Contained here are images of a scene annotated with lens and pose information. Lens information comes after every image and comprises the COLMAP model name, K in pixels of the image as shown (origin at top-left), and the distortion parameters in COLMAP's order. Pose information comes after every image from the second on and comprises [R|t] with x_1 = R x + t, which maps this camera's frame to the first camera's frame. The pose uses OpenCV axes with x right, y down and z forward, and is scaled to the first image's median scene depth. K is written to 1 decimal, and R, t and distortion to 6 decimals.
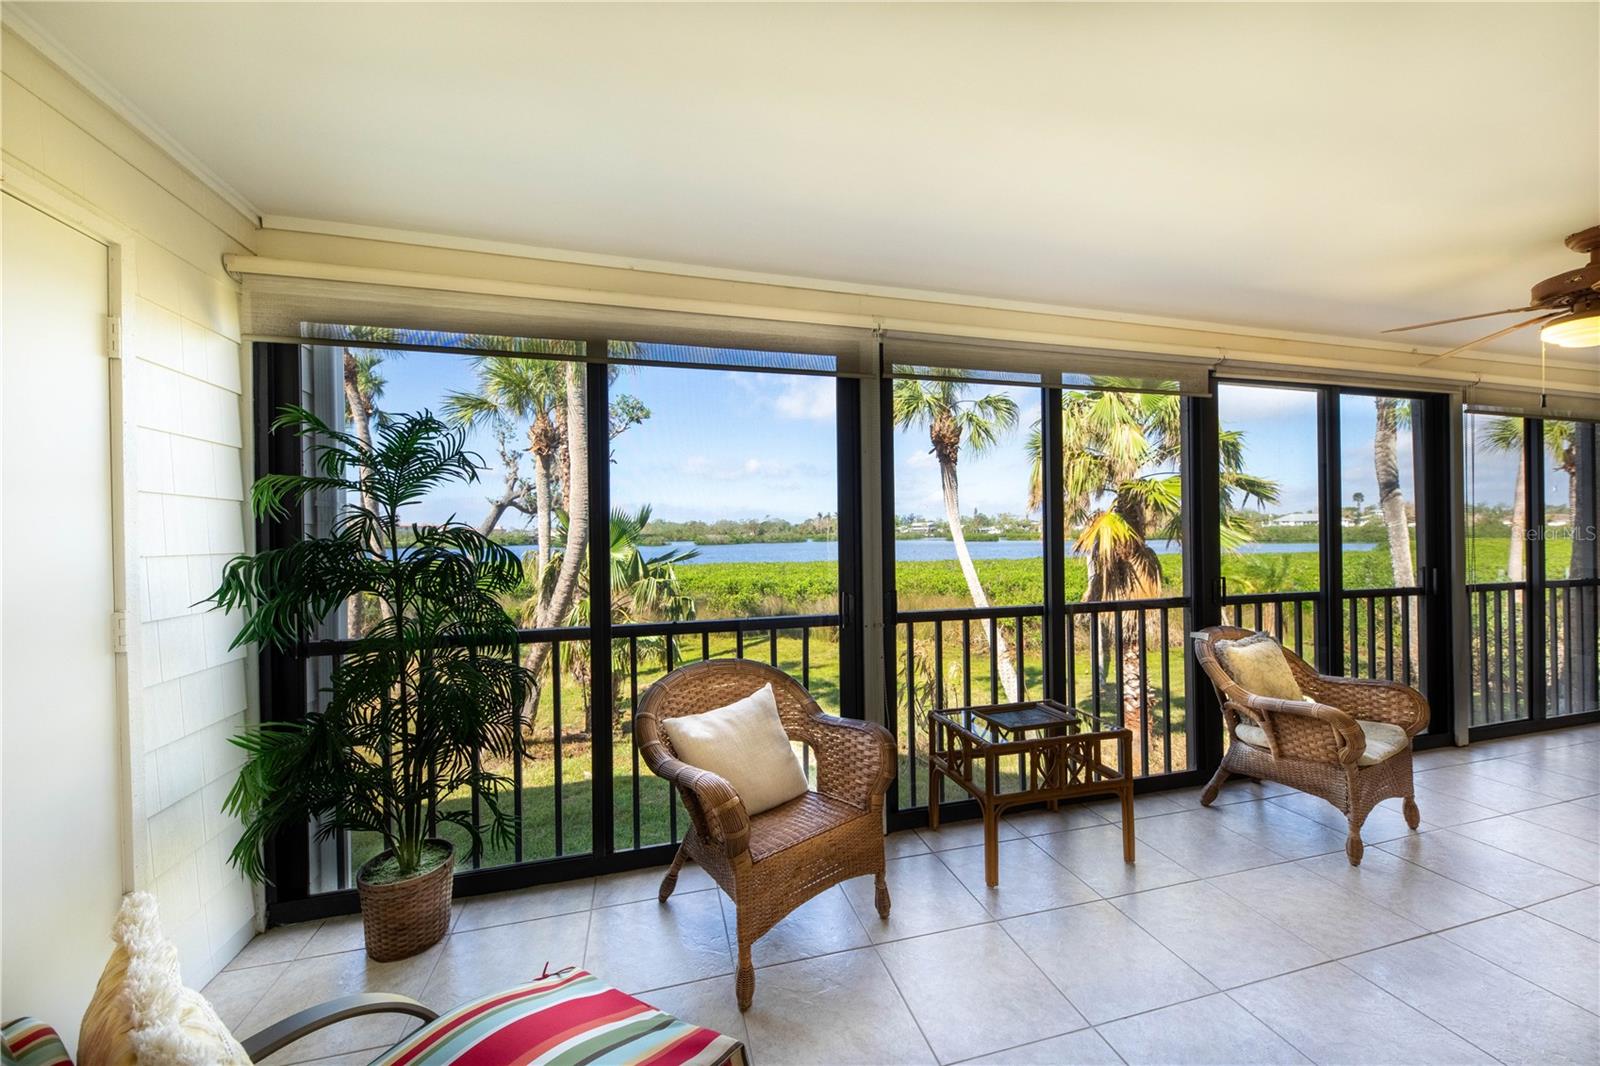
lens RADIAL K [[584.6, 0, 805.6], [0, 584.6, 533.2], [0, 0, 1]] dist [0.000700, -0.000225]
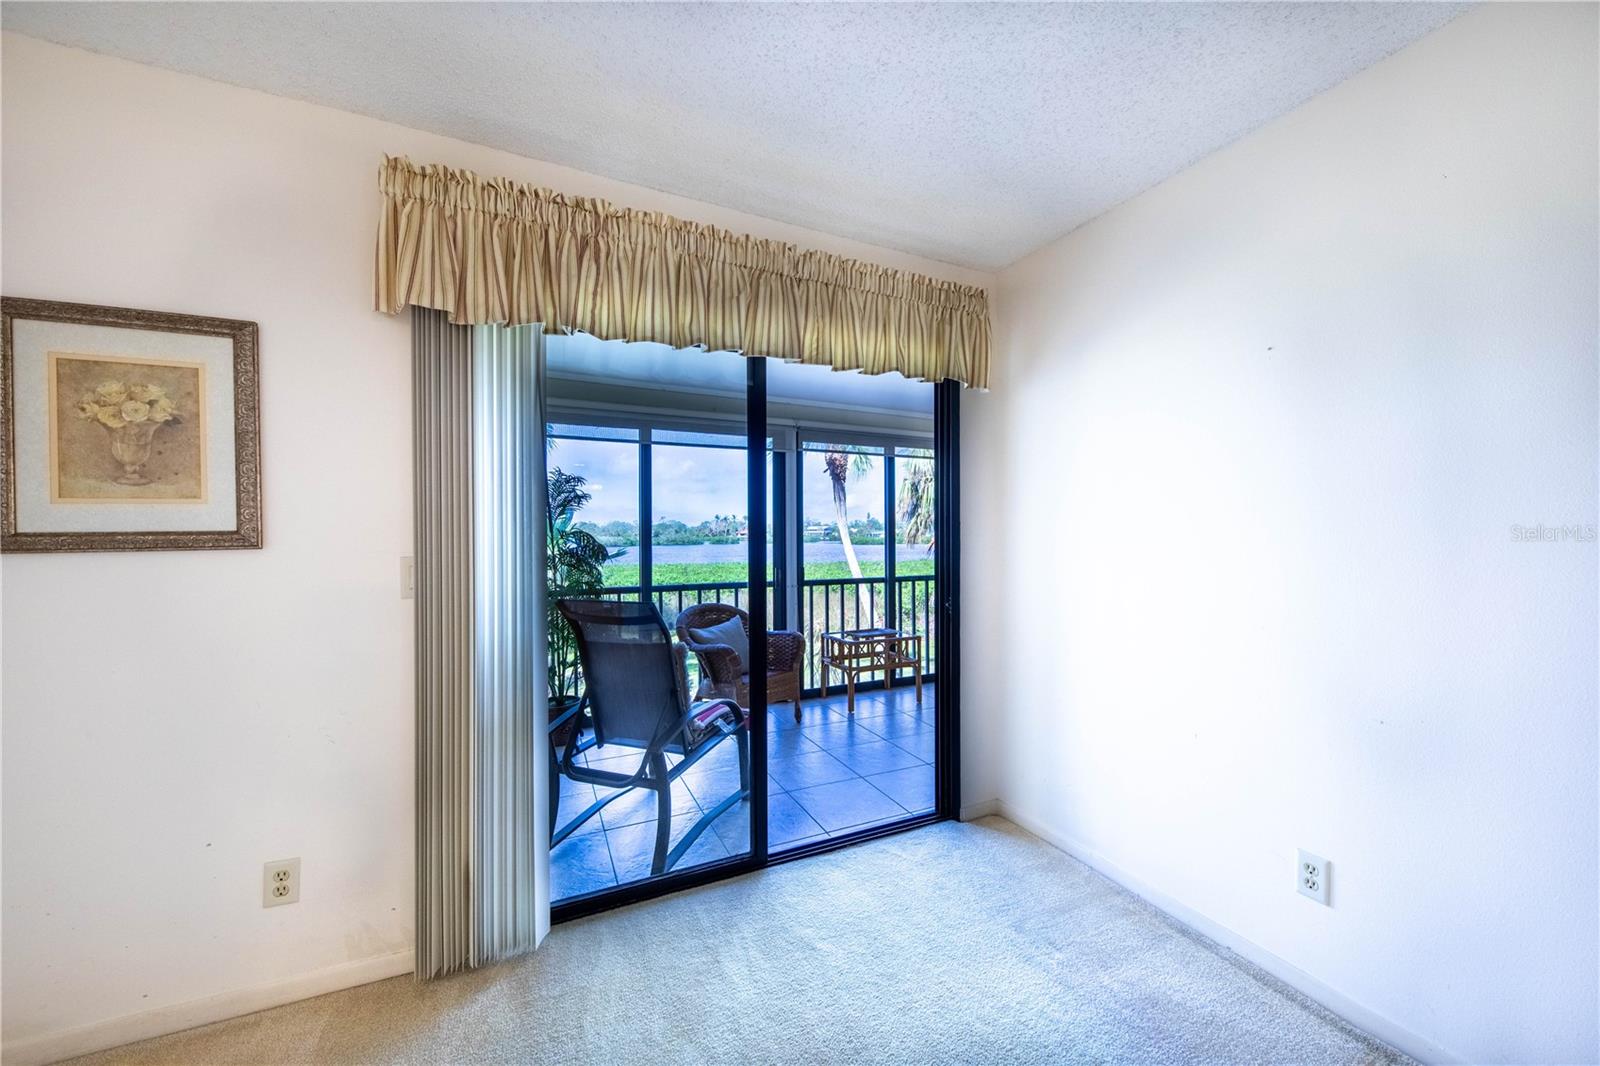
lens RADIAL K [[584.6, 0, 805.6], [0, 584.6, 533.2], [0, 0, 1]] dist [0.000700, -0.000225]
pose [[0.984461, 0.009414, 0.175352, -0.150506], [-0.008567, 0.999948, -0.005589, 0.003391], [-0.175395, 0.004000, 0.984490, -0.741292]]
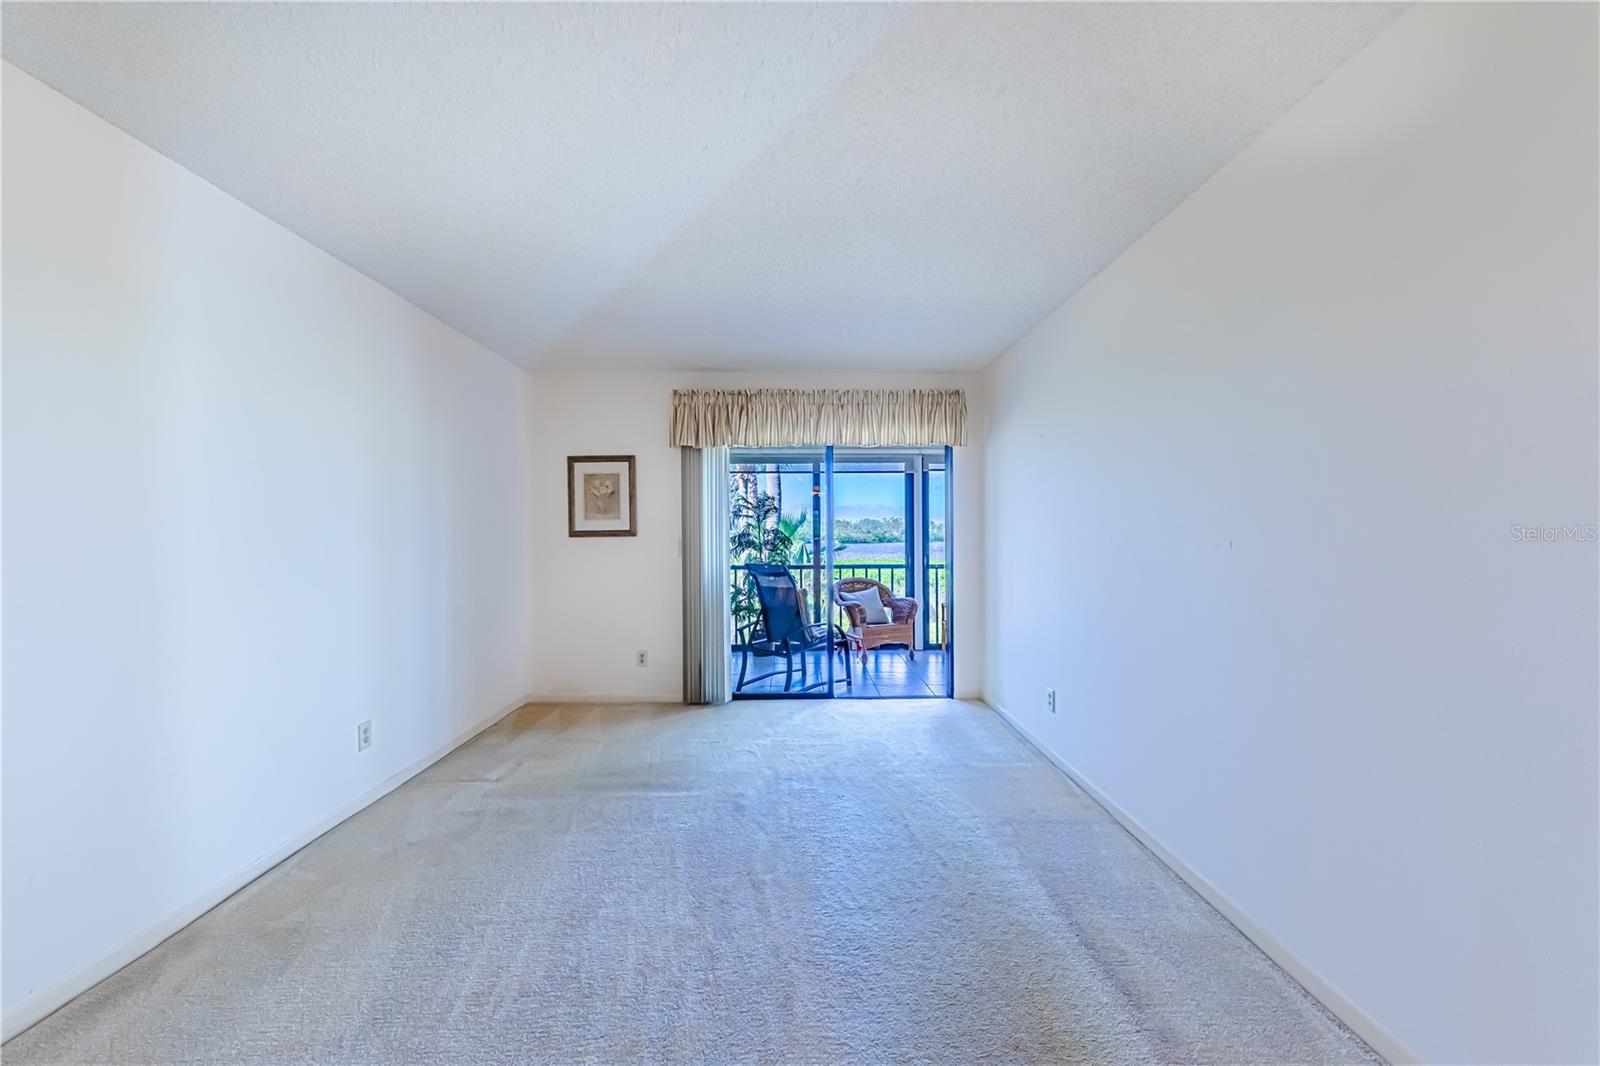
lens RADIAL K [[580.2, 0, 800.9], [0, 580.2, 529.6], [0, 0, 1]] dist [0.000352, -0.000047]
pose [[0.968315, 0.006756, -0.249639, 0.237660], [-0.007851, 0.999963, -0.003391, 0.003002], [0.249607, 0.005244, 0.968333, -1.472390]]
